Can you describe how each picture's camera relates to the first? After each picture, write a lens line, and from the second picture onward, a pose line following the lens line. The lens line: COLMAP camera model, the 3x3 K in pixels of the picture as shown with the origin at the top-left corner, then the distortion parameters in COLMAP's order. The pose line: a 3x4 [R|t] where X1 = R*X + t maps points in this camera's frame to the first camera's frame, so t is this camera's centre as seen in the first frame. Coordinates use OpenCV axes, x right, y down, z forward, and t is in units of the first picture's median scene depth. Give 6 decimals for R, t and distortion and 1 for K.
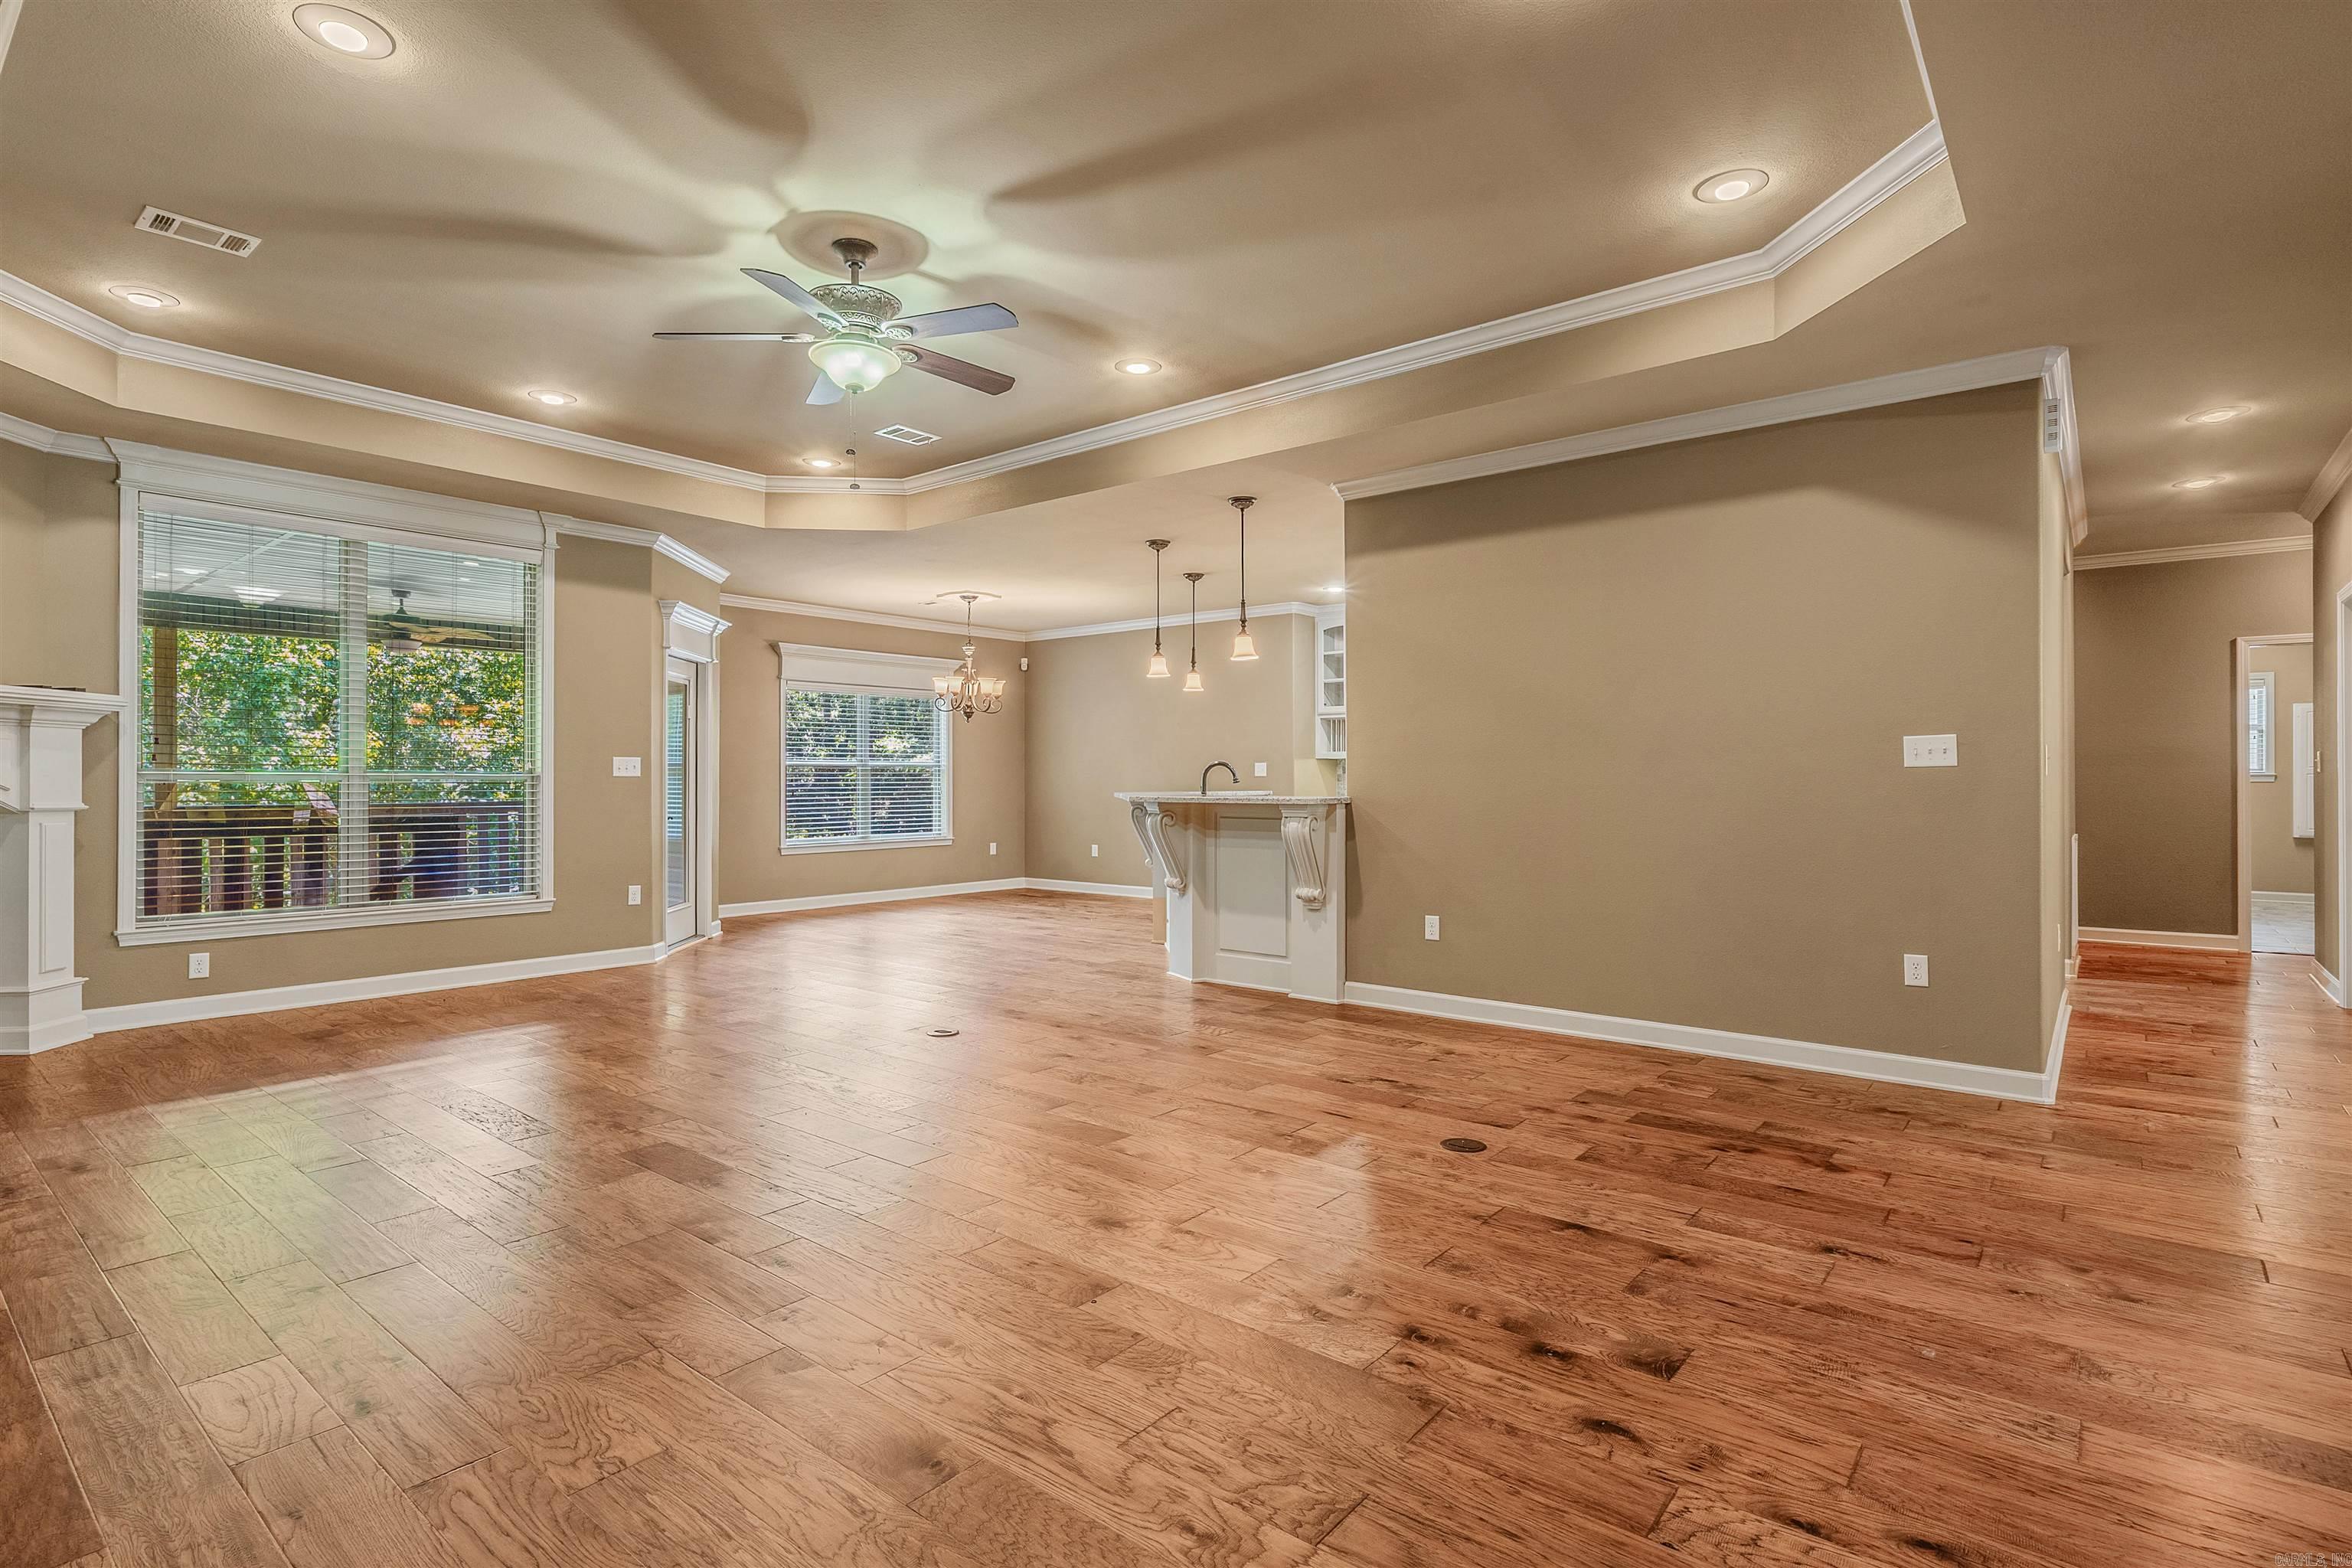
lens RADIAL K [[1127.0, 0, 1195.6], [0, 1127.0, 782.6], [0, 0, 1]] dist [-0.000019, 0.000393]
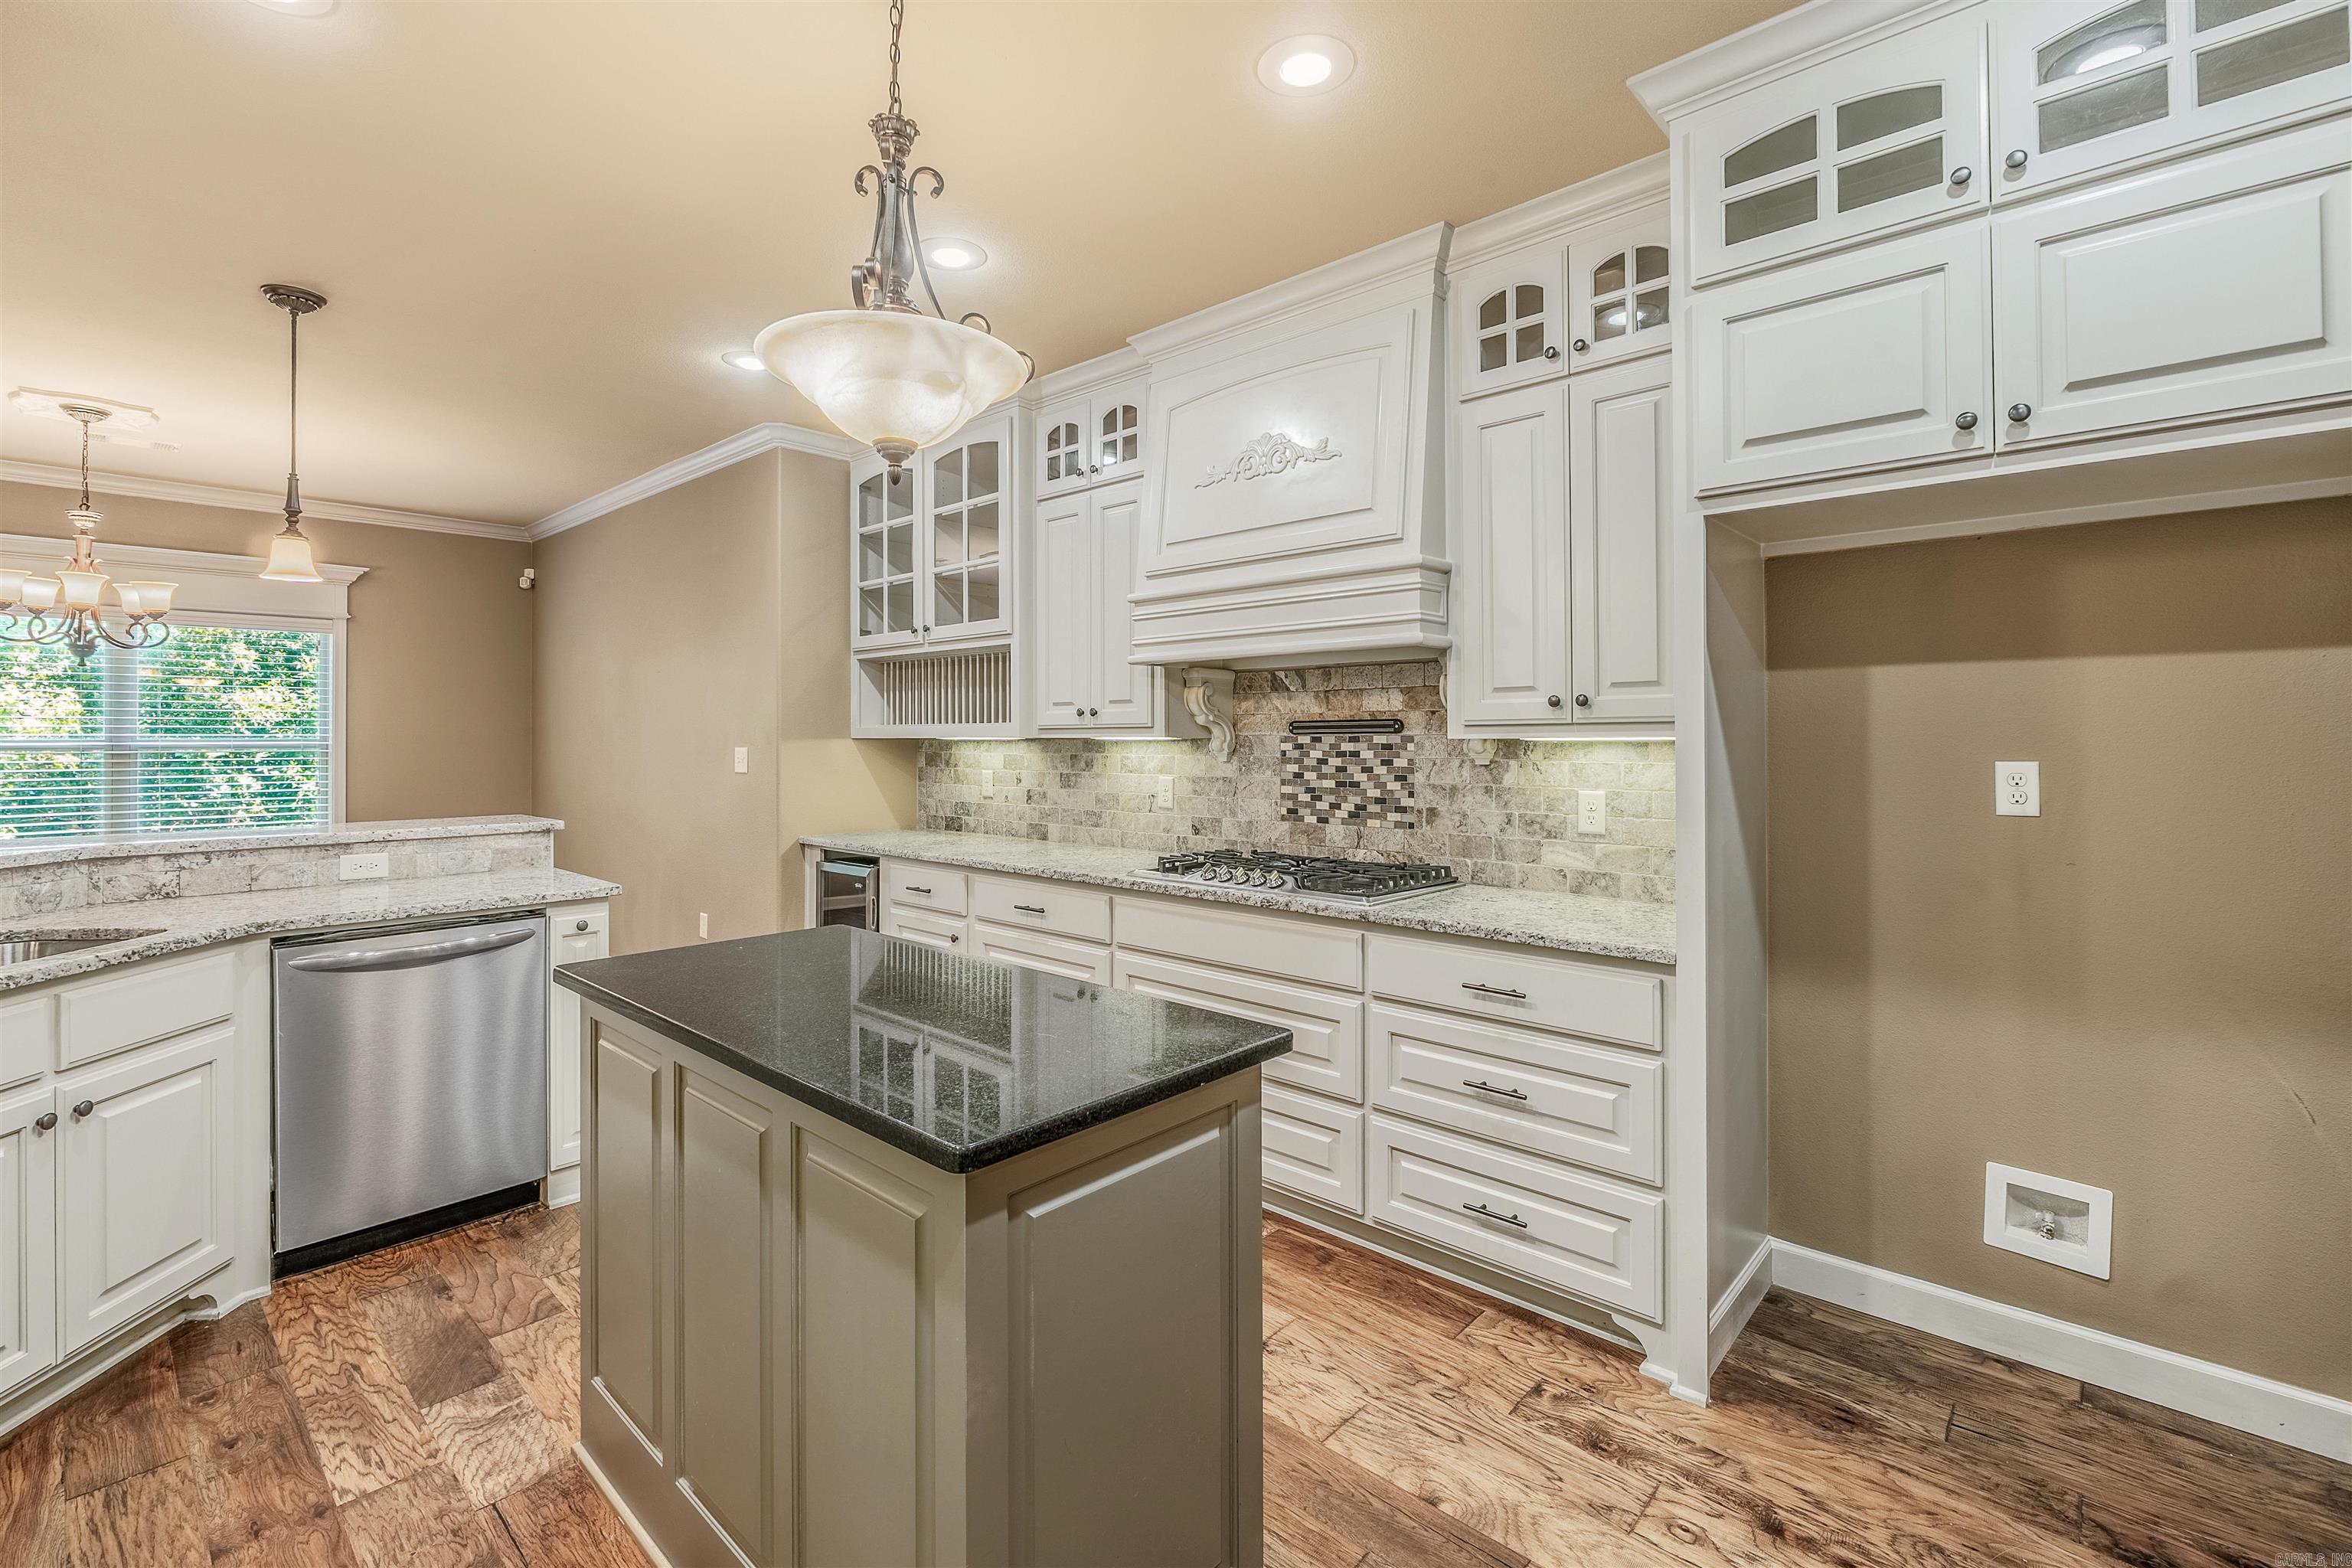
lens RADIAL K [[1035.3, 0, 1167.1], [0, 1035.3, 735.6], [0, 0, 1]] dist [-0.004777, -0.000517]
pose [[0.996954, 0.001788, -0.077976, 0.728635], [-0.002200, 0.999984, -0.005194, -0.053069], [0.077965, 0.005350, 0.996942, 1.412451]]
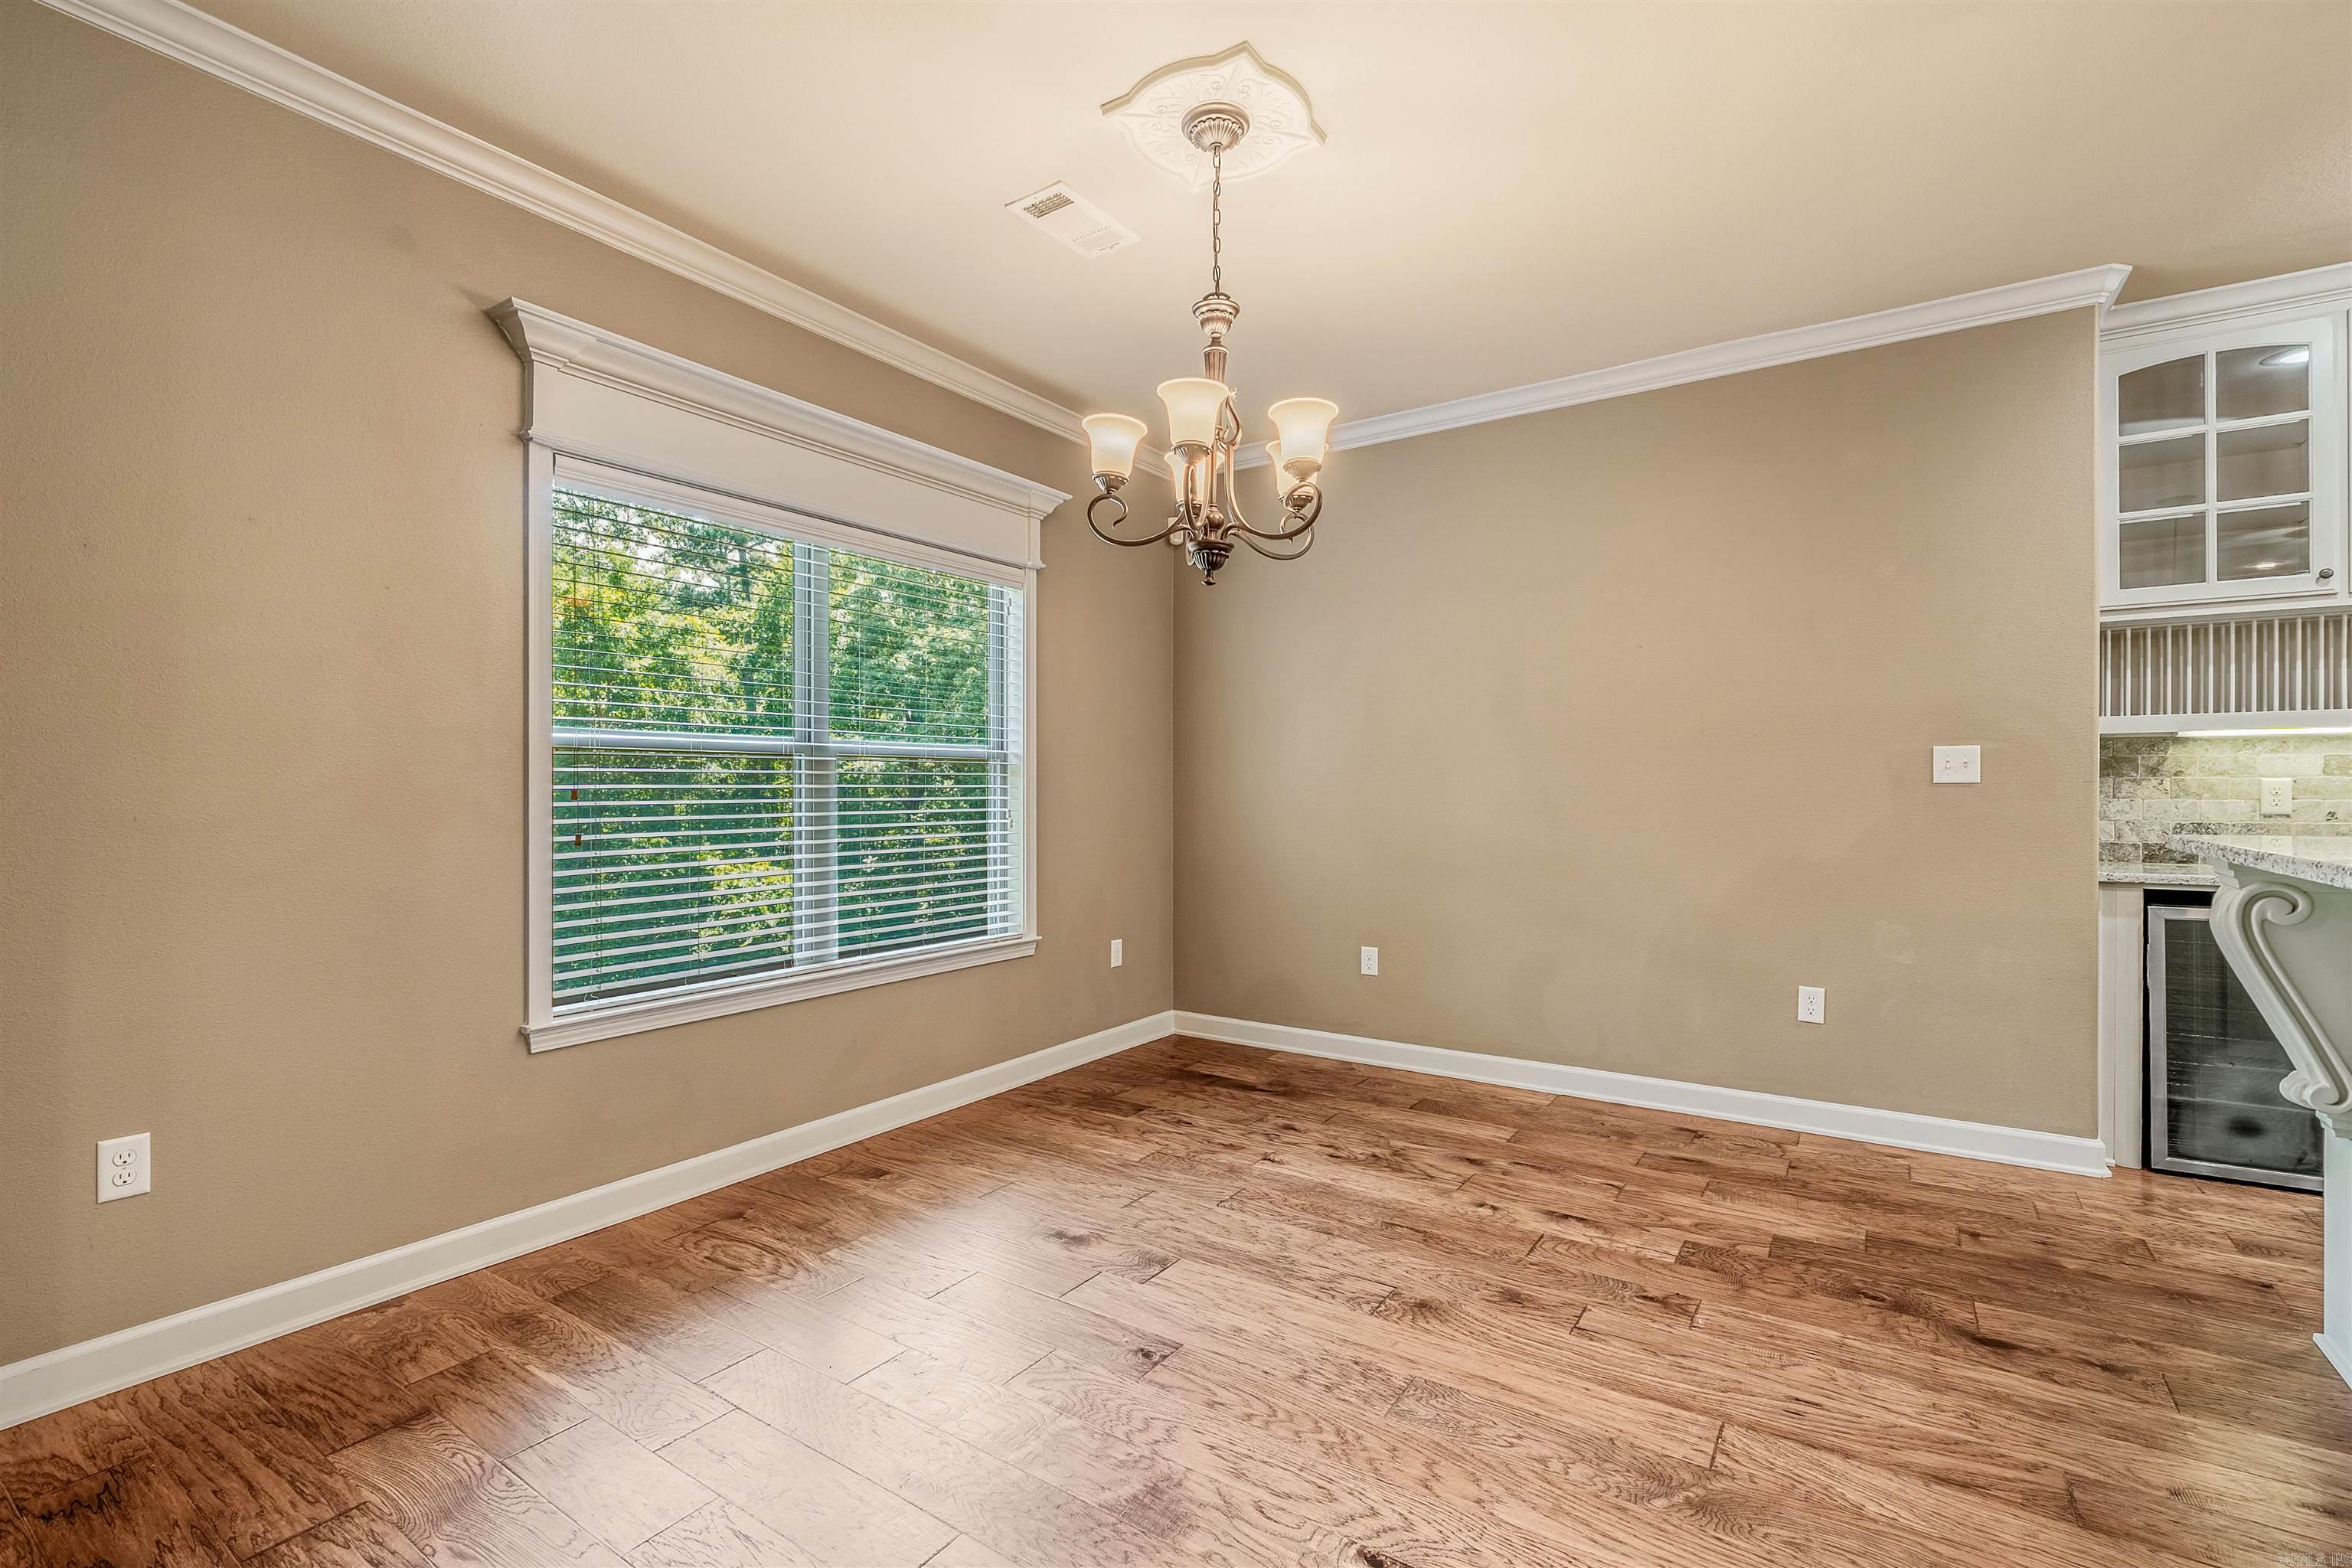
lens RADIAL K [[1043.6, 0, 1180.9], [0, 1043.6, 797.4], [0, 0, 1]] dist [-0.007729, -0.000015]
pose [[0.997636, 0.000002, 0.068719, -0.542940], [-0.000027, 1.000000, 0.000363, -0.003155], [-0.068719, -0.000364, 0.997636, 1.782743]]
